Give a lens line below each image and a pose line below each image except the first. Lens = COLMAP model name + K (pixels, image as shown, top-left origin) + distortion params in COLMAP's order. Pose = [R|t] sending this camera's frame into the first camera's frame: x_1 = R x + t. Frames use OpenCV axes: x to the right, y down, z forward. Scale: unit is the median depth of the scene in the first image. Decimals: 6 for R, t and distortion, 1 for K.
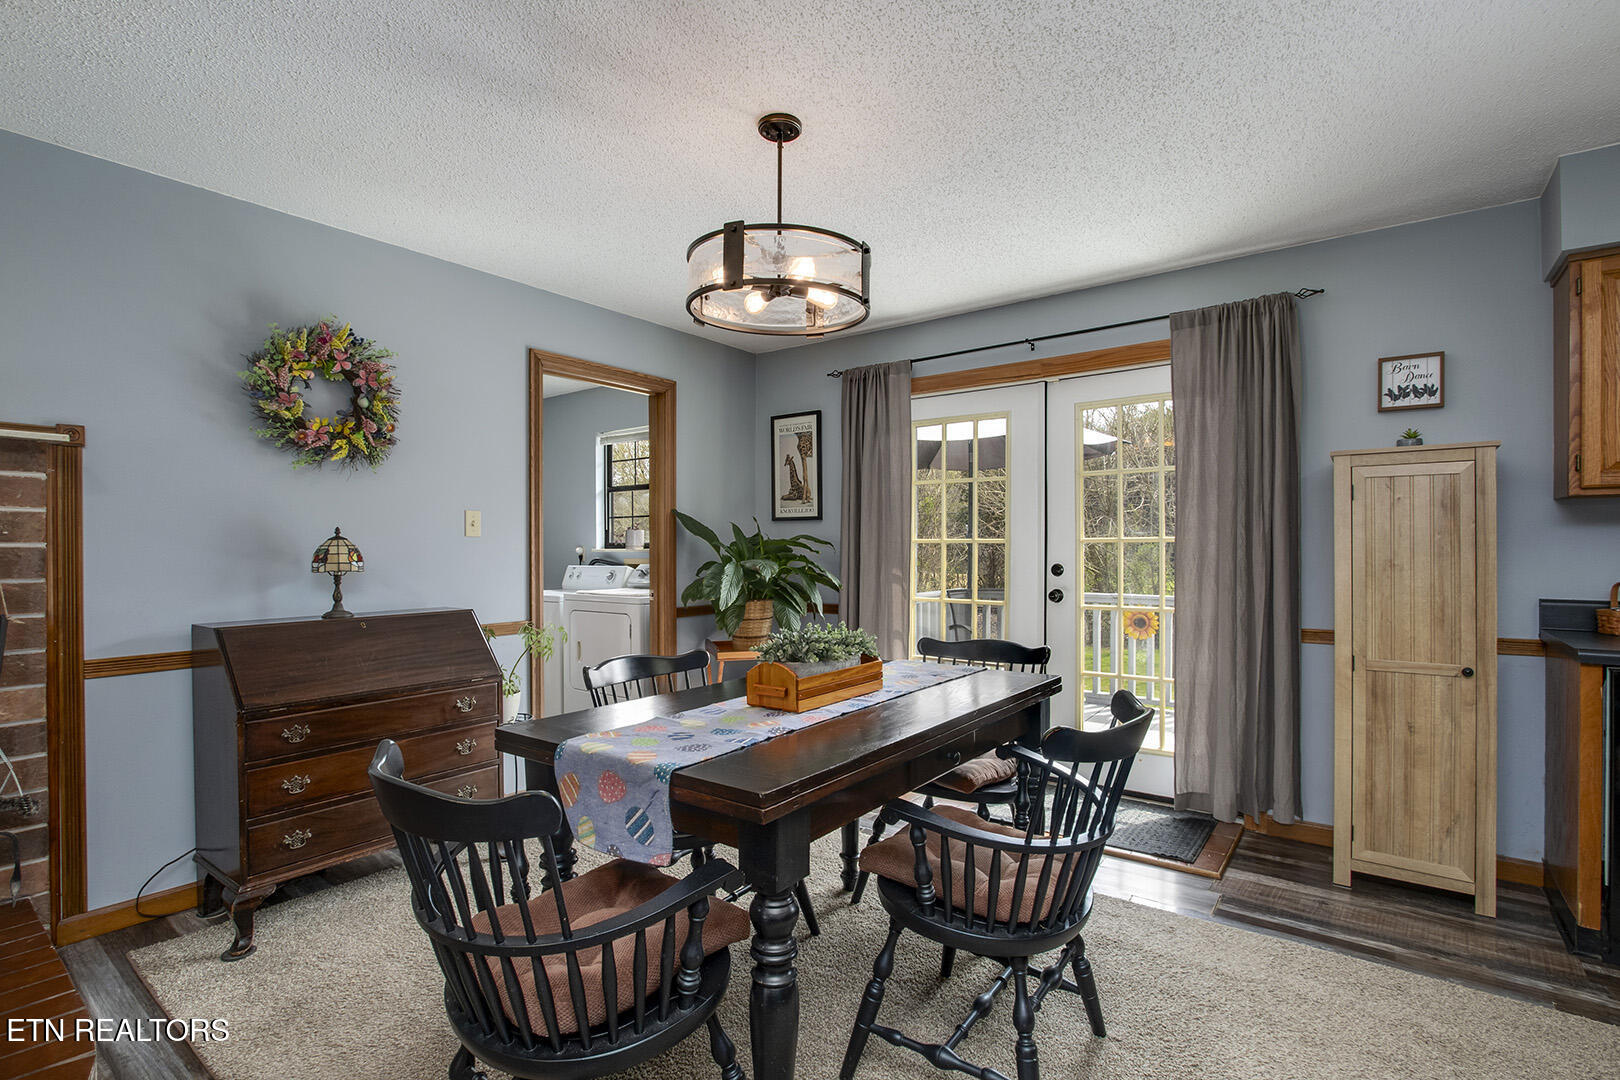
lens RADIAL K [[755.2, 0, 807.1], [0, 755.2, 553.9], [0, 0, 1]] dist [-0.028172, 0.005873]
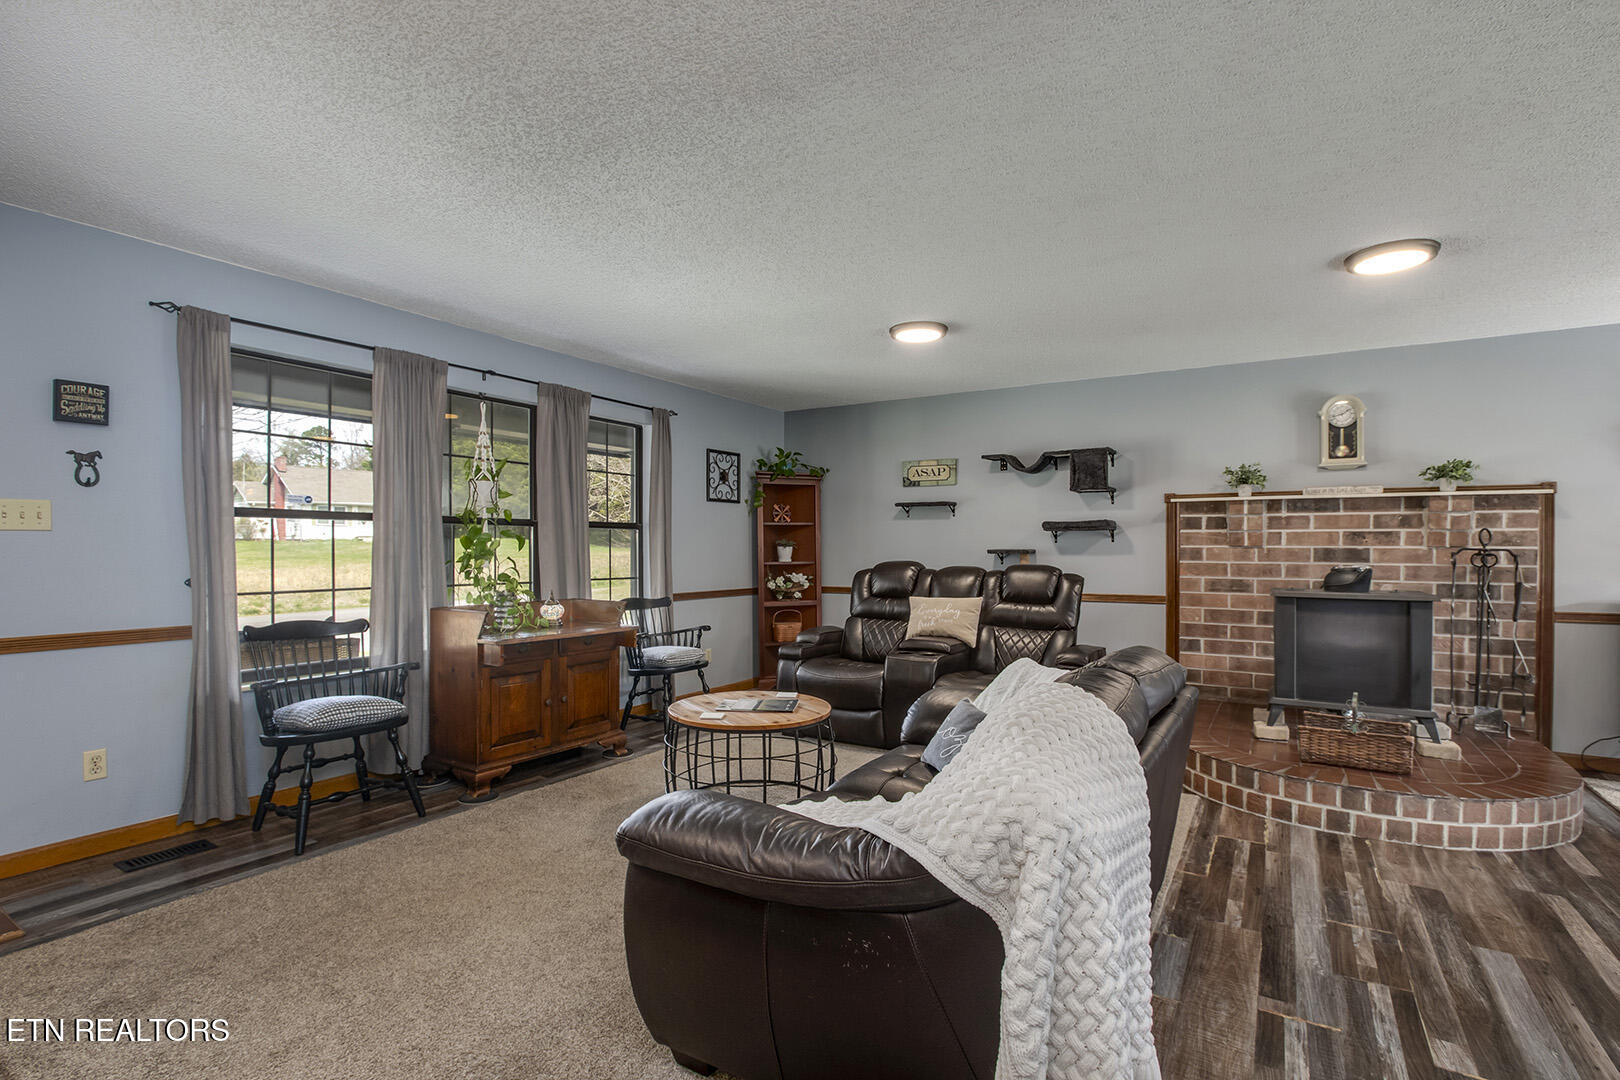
lens RADIAL K [[755.2, 0, 812.5], [0, 755.2, 552.3], [0, 0, 1]] dist [-0.028172, 0.005873]
pose [[0.086251, 0.006681, -0.996251, 0.532520], [-0.010984, 0.999923, 0.005755, 0.007026], [0.996213, 0.010446, 0.086318, -0.775775]]
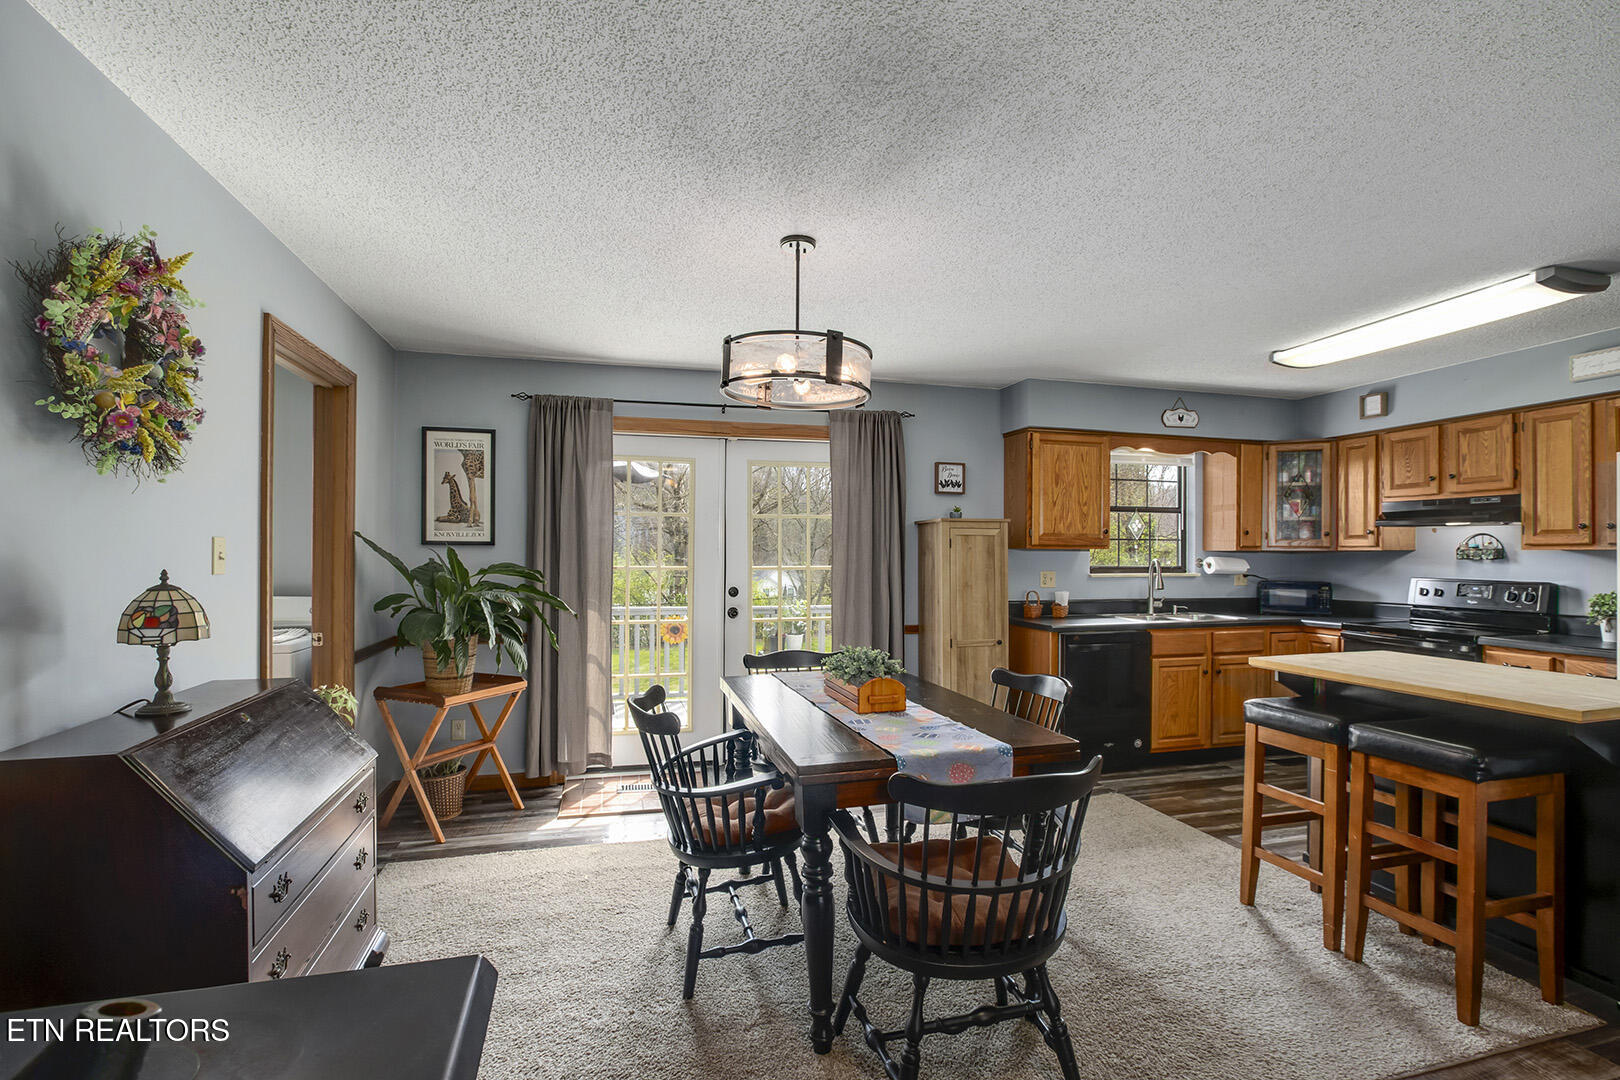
lens RADIAL K [[755.2, 0, 812.6], [0, 755.2, 553.8], [0, 0, 1]] dist [-0.028172, 0.005873]
pose [[0.613349, 0.004771, 0.789797, -0.755321], [0.002432, 0.999966, -0.007929, -0.041746], [-0.789808, 0.006784, 0.613317, 0.176063]]
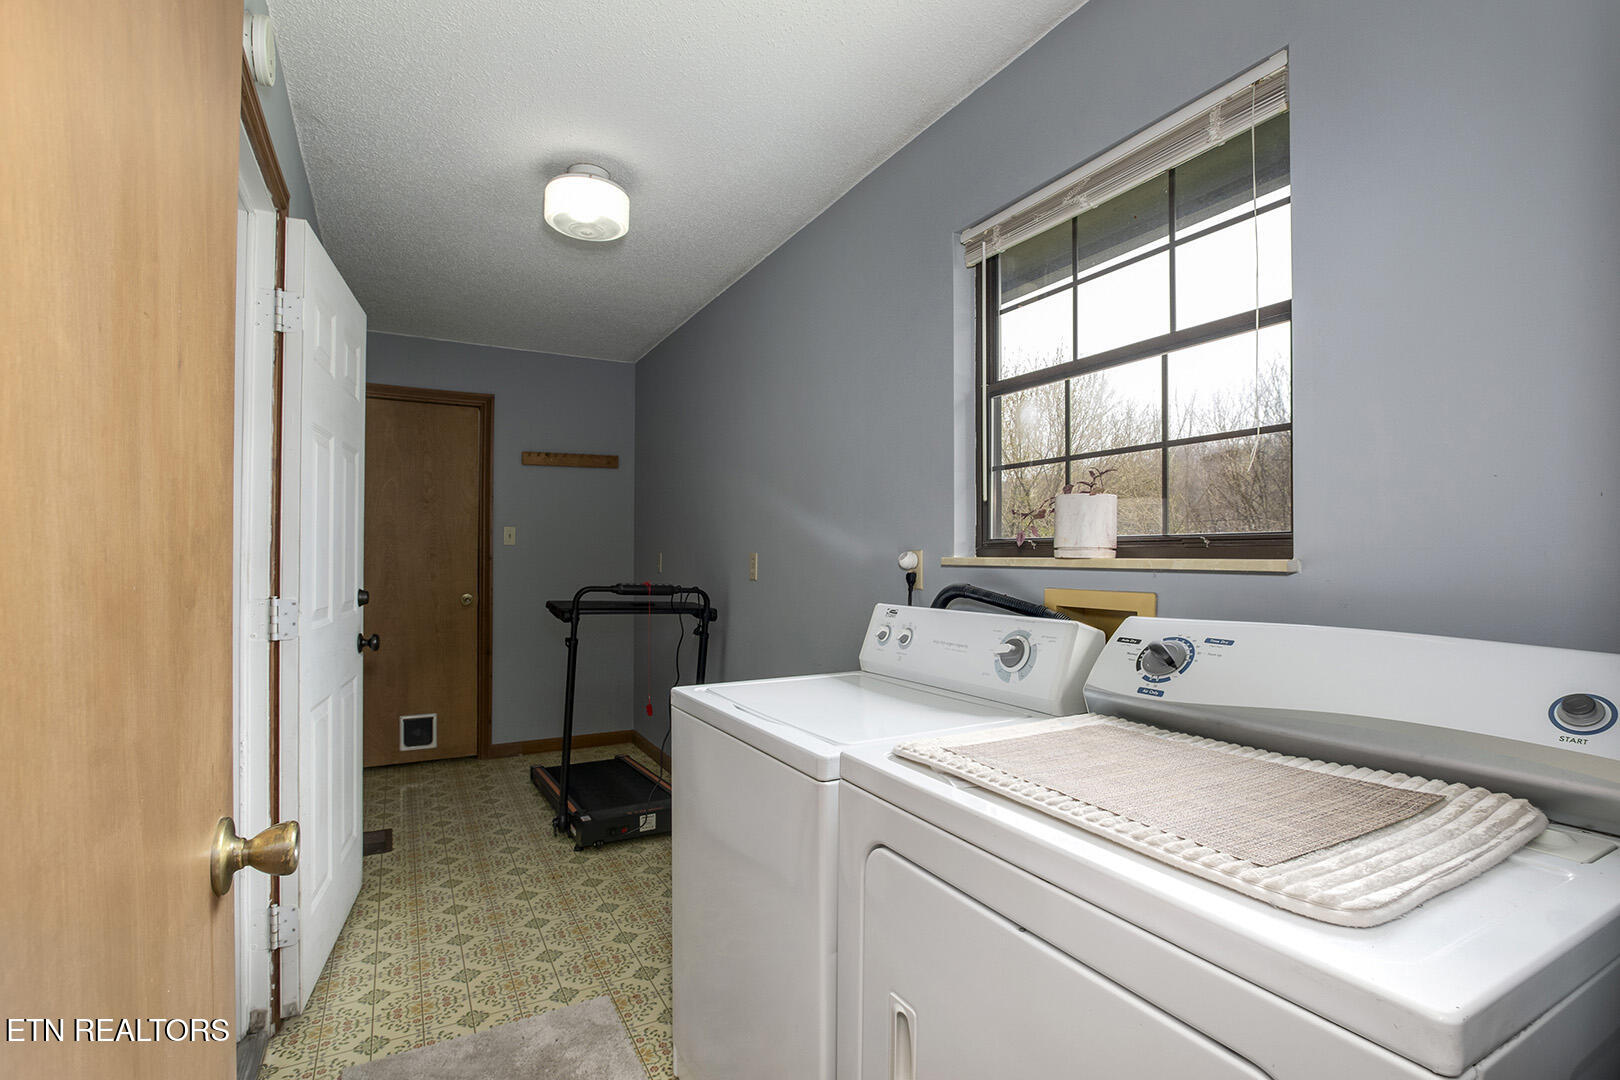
lens RADIAL K [[755.2, 0, 805.4], [0, 755.2, 544.4], [0, 0, 1]] dist [-0.028172, 0.005873]
pose [[0.908999, -0.001334, -0.416796, -0.396805], [-0.007473, 0.999782, -0.019499, -0.010147], [0.416731, 0.020840, 0.908791, 1.321084]]
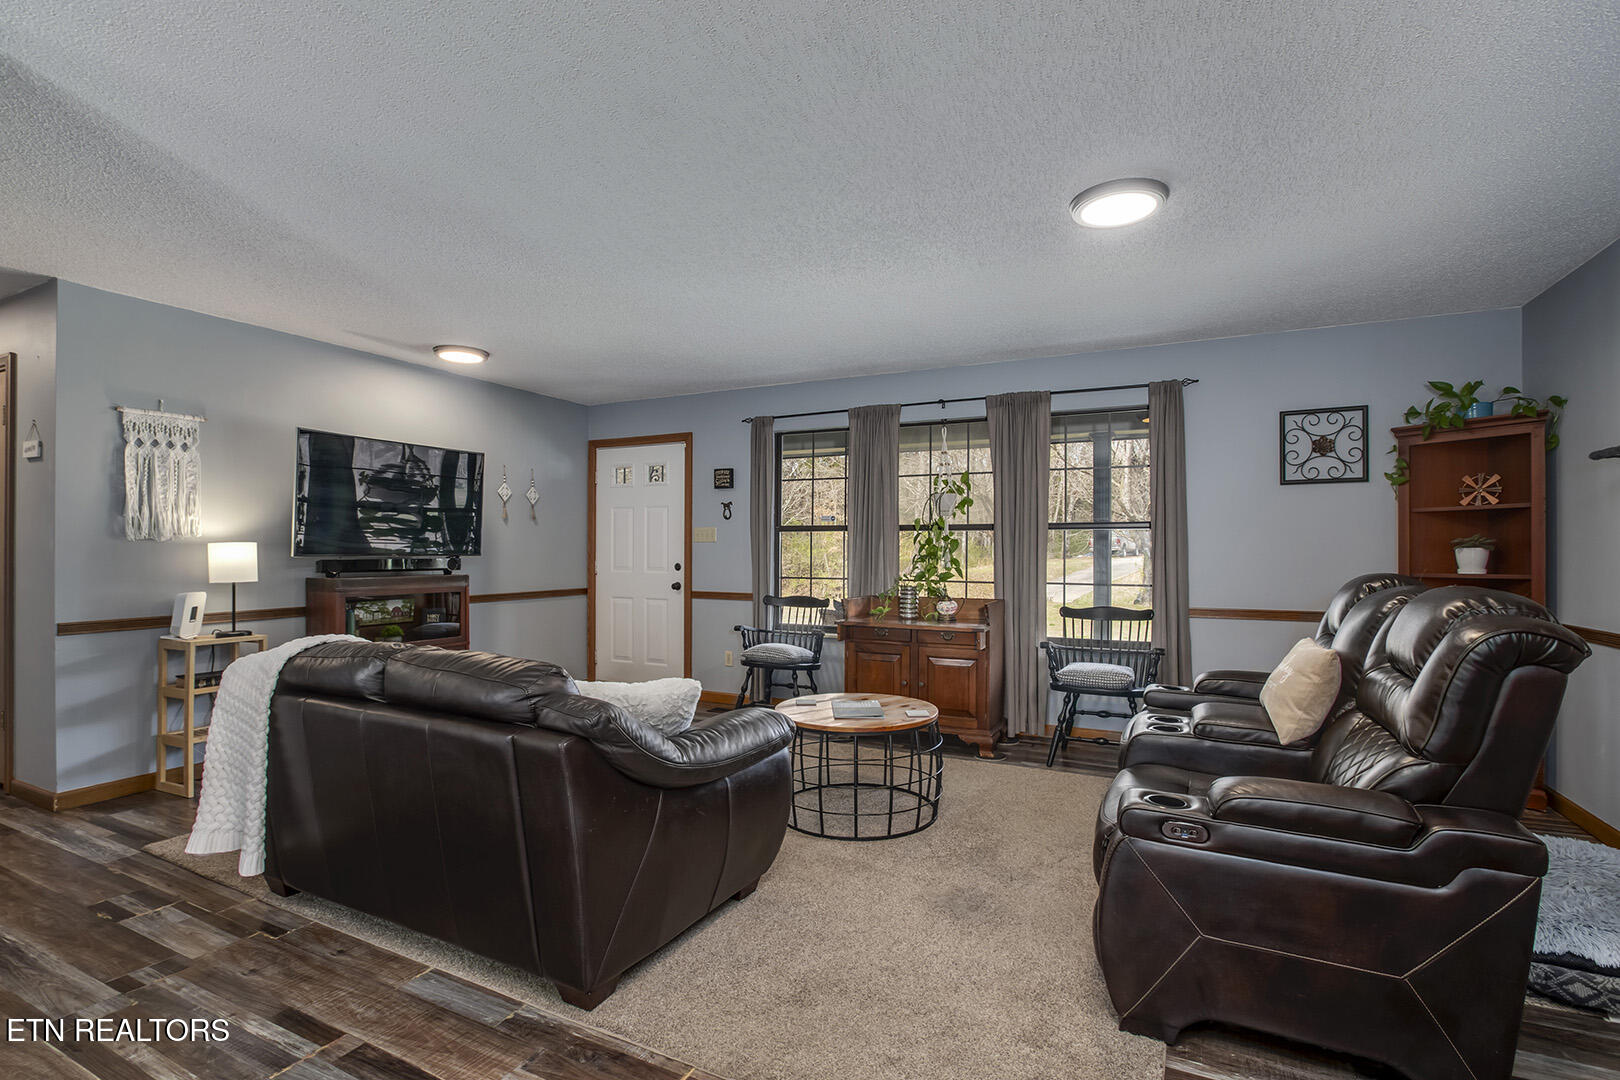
lens RADIAL K [[755.2, 0, 810.0], [0, 755.2, 550.0], [0, 0, 1]] dist [-0.028172, 0.005873]
pose [[-0.981897, -0.001446, -0.189408, -0.383015], [-0.003028, 0.999963, 0.008062, 0.001066], [0.189389, 0.008490, -0.981865, 0.401266]]
